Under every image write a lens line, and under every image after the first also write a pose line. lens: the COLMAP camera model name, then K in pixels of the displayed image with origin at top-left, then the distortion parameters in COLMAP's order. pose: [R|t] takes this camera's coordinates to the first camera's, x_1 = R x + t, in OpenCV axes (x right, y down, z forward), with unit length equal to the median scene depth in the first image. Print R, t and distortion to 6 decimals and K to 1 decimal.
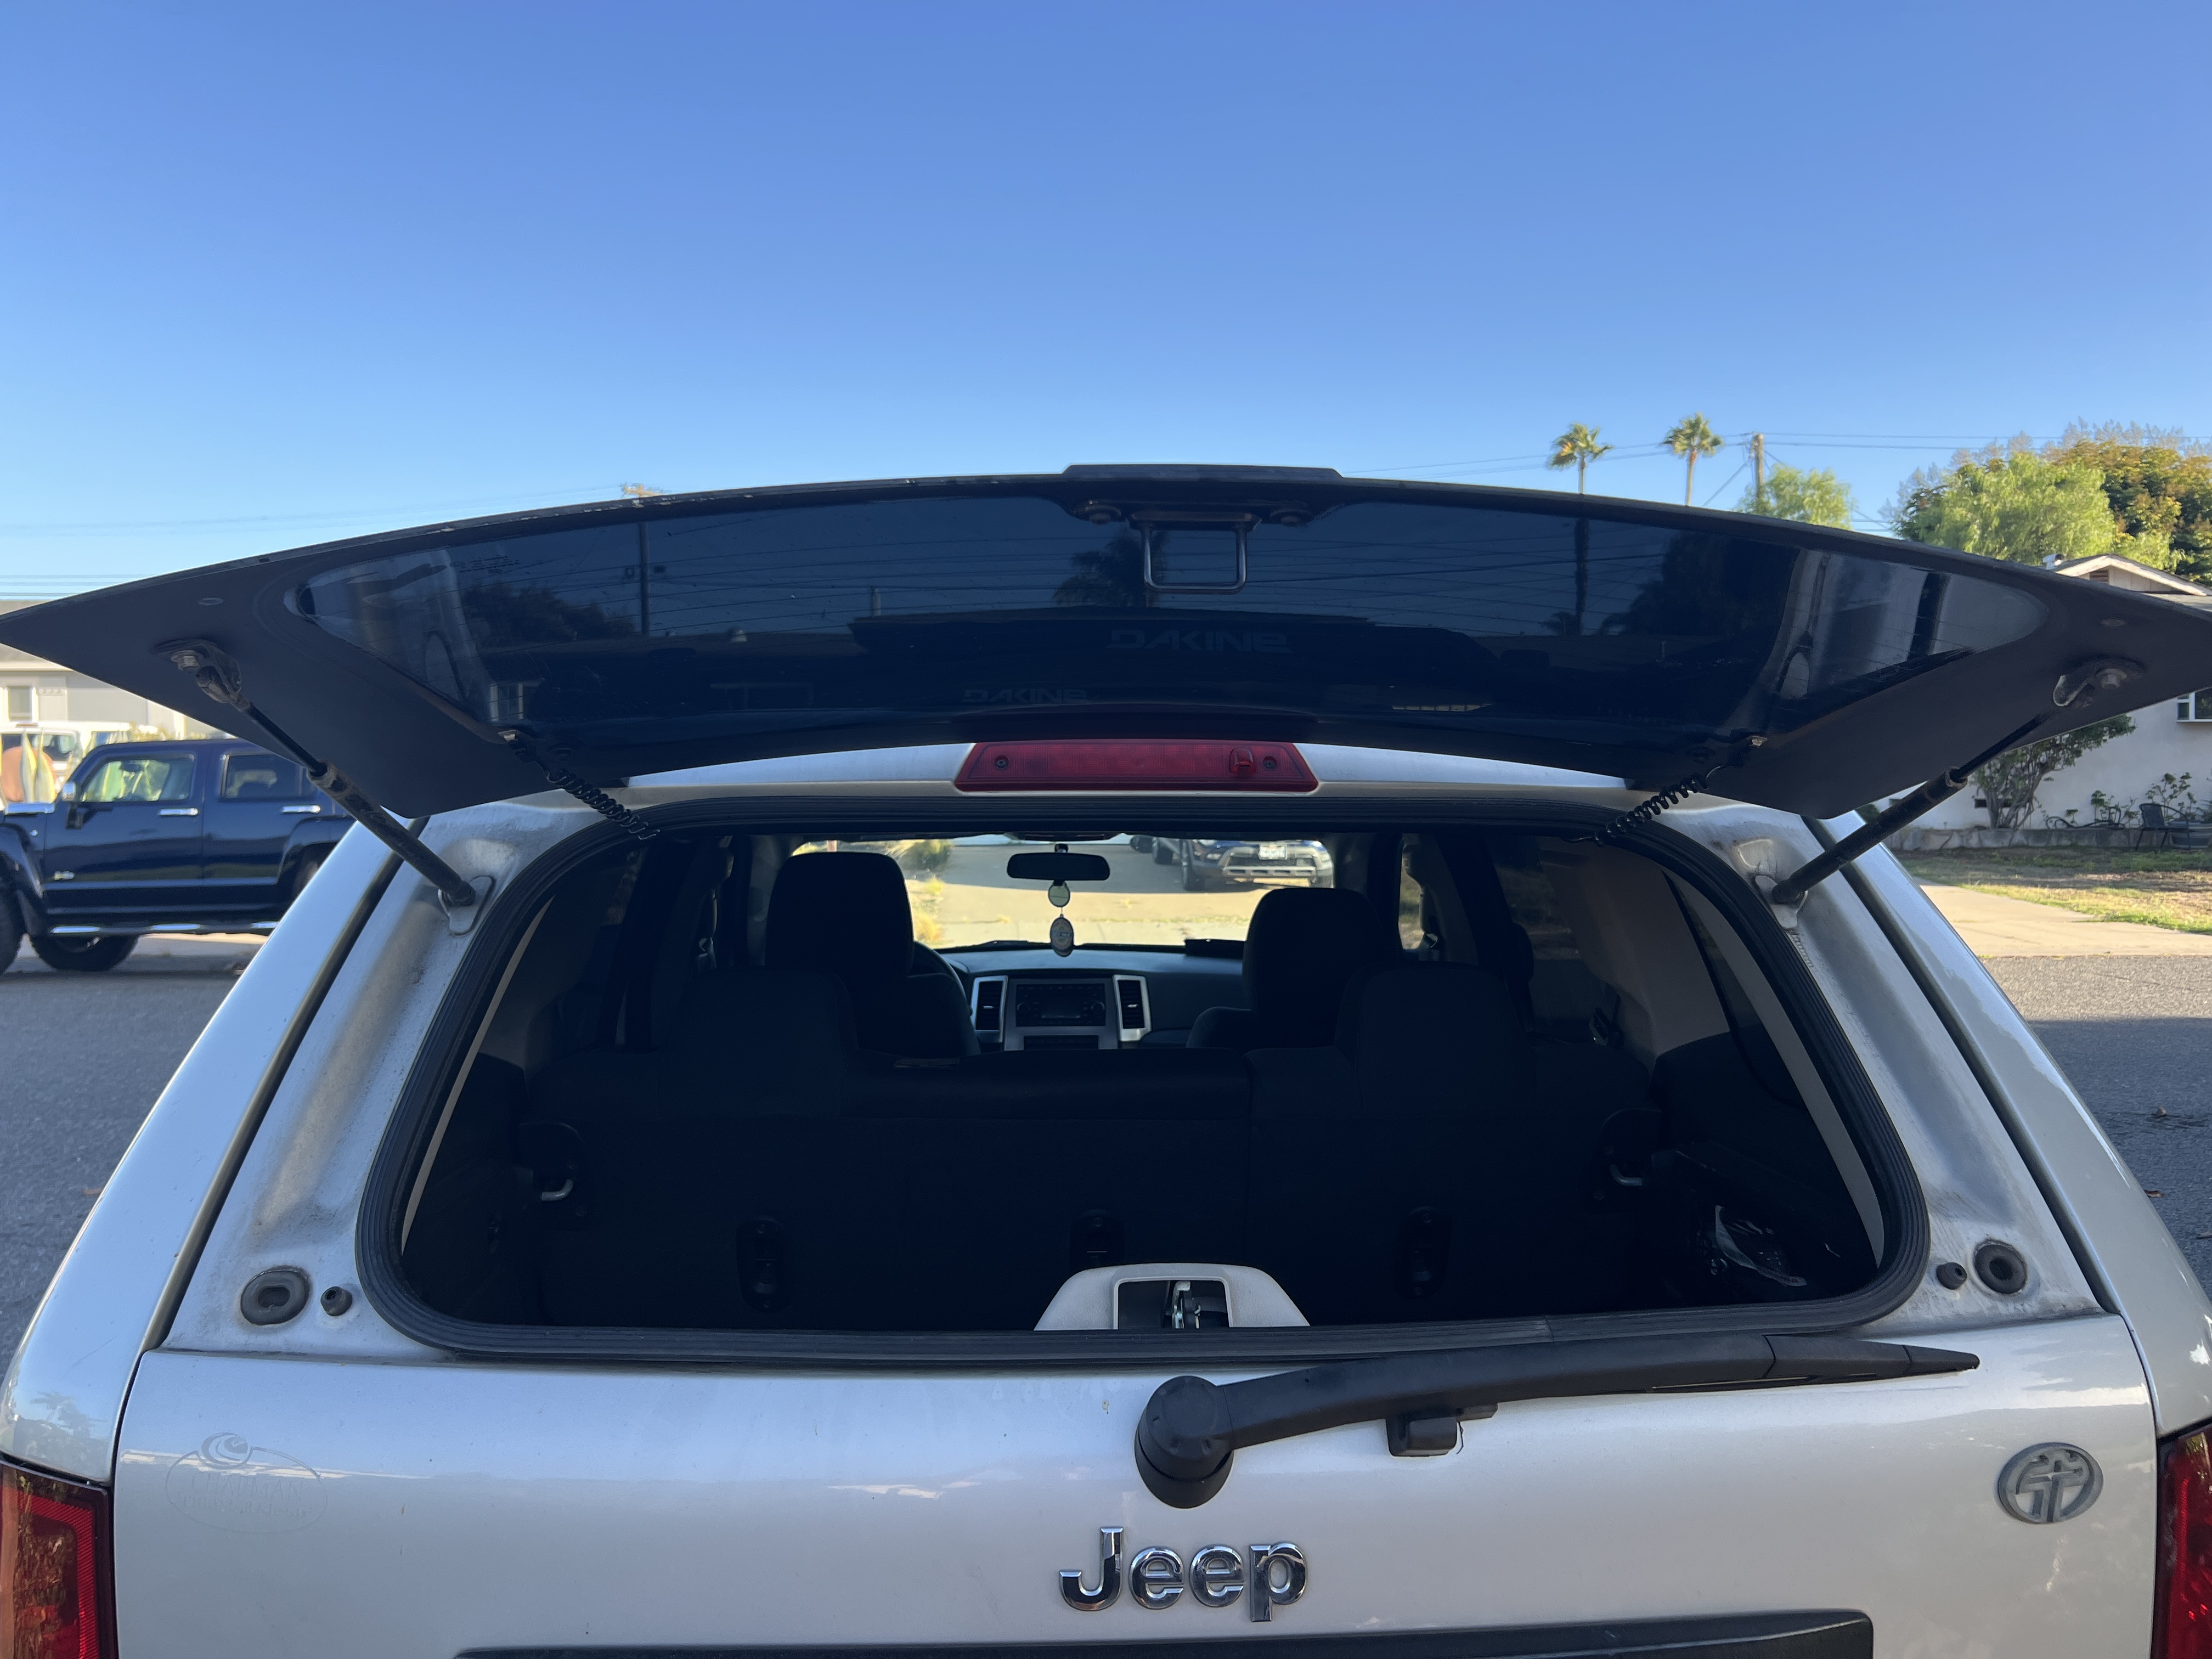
lens RADIAL K [[1701.6, 0, 1116.4], [0, 1701.6, 831.2], [0, 0, 1]] dist [0.079919, -0.134093]
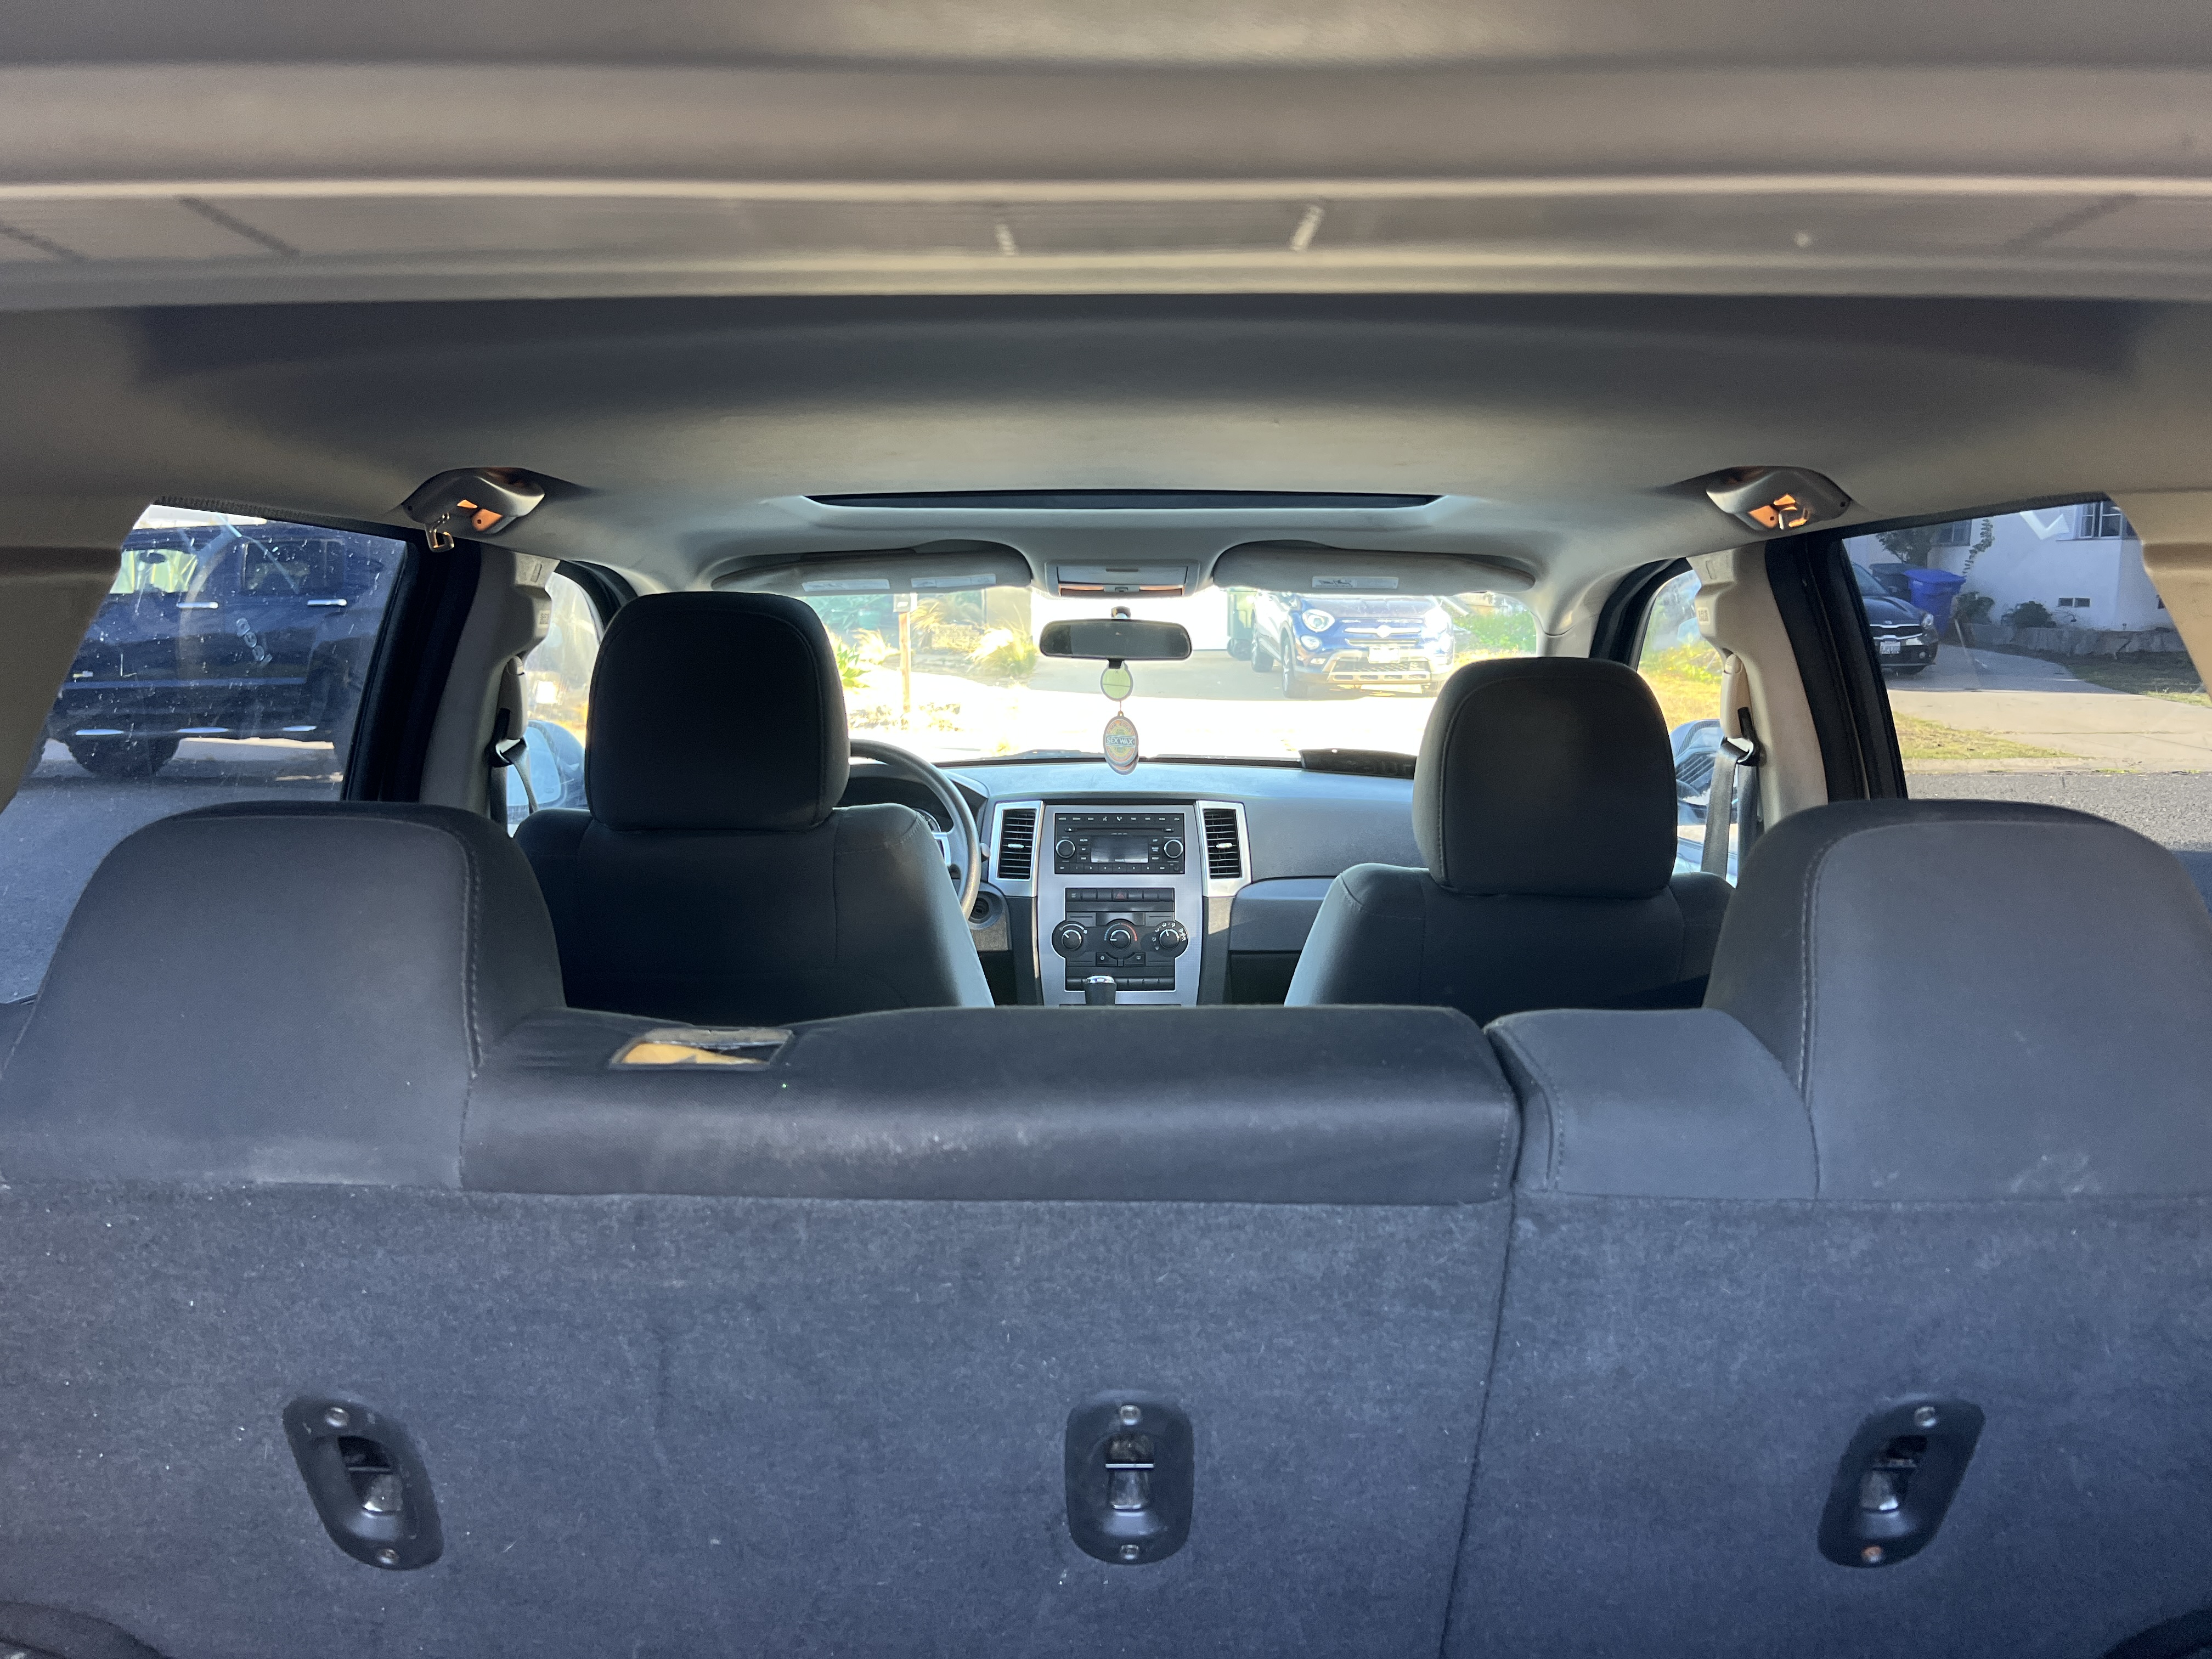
lens RADIAL K [[1653.8, 0, 1096.3], [0, 1653.8, 825.8], [0, 0, 1]] dist [0.083971, -0.113909]
pose [[0.997465, 0.007764, -0.070730, 0.005013], [-0.000025, 0.994067, 0.108766, 0.022769], [0.071155, -0.108489, 0.991548, 0.342447]]
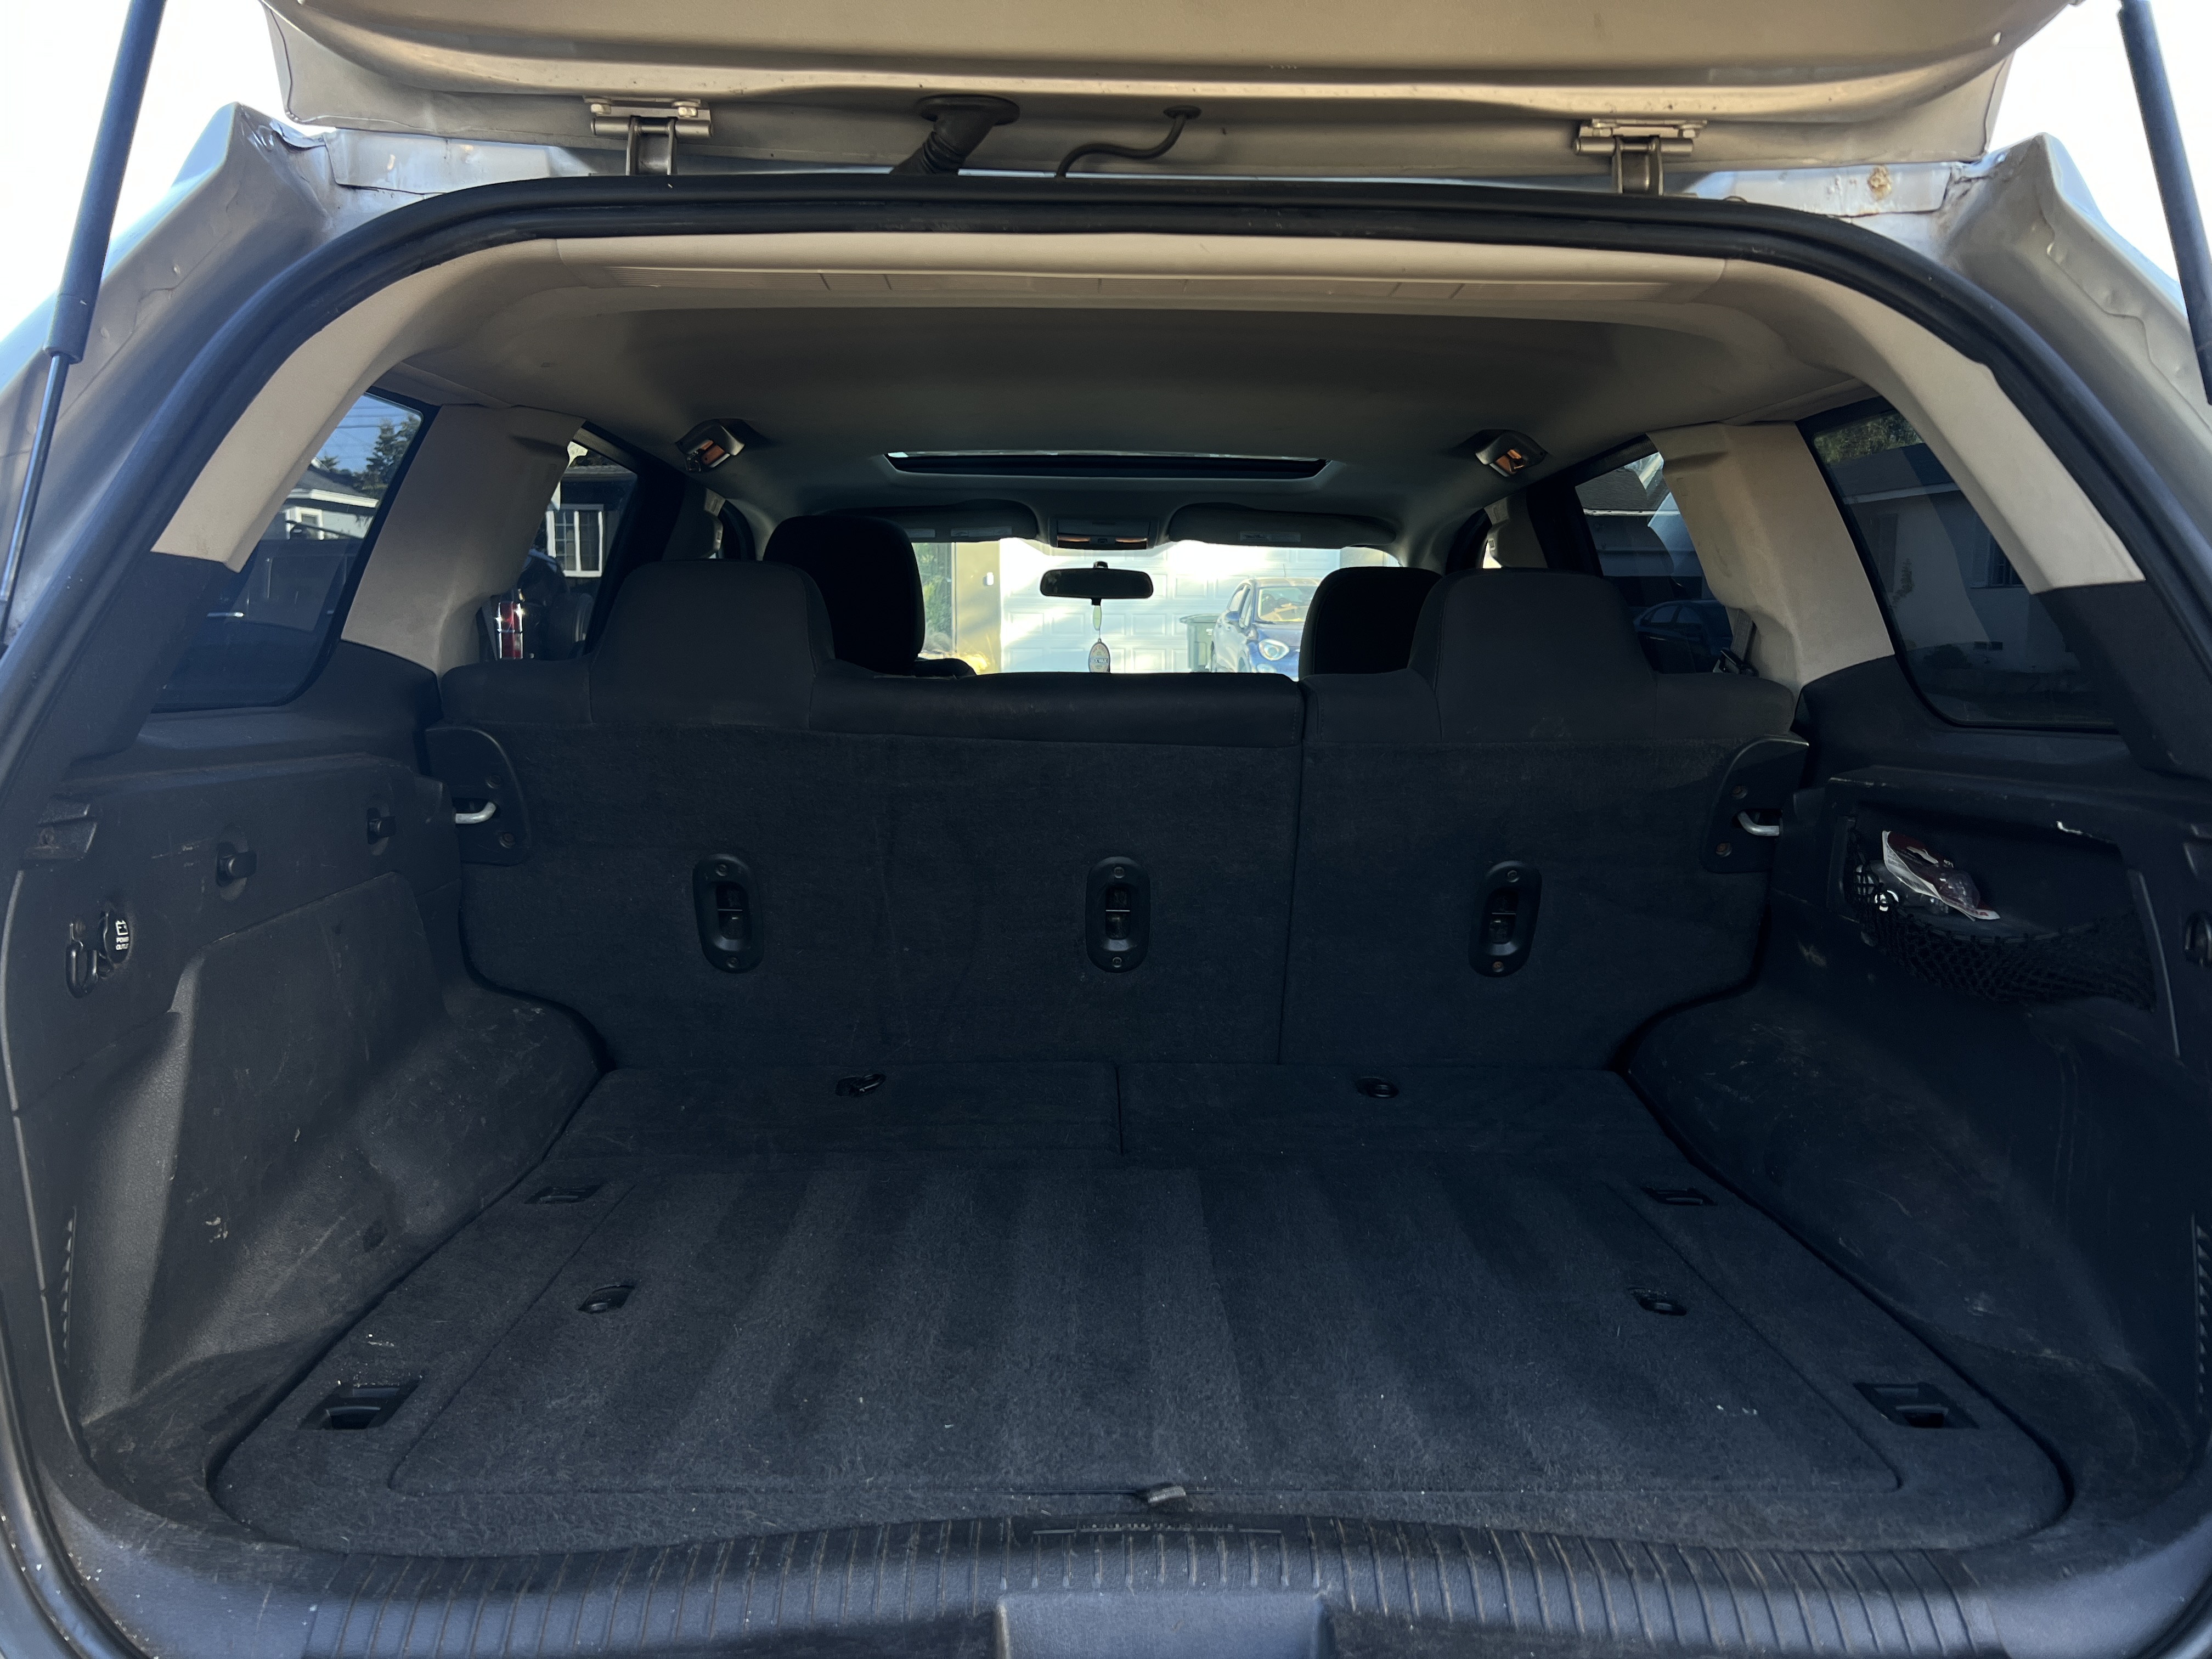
lens RADIAL K [[1683.9, 0, 1106.0], [0, 1683.9, 829.5], [0, 0, 1]] dist [0.095687, -0.202671]
pose [[0.999068, 0.010787, -0.041792, 0.009805], [-0.007479, 0.996884, 0.078524, 0.080265], [0.042509, -0.078138, 0.996036, 0.097359]]
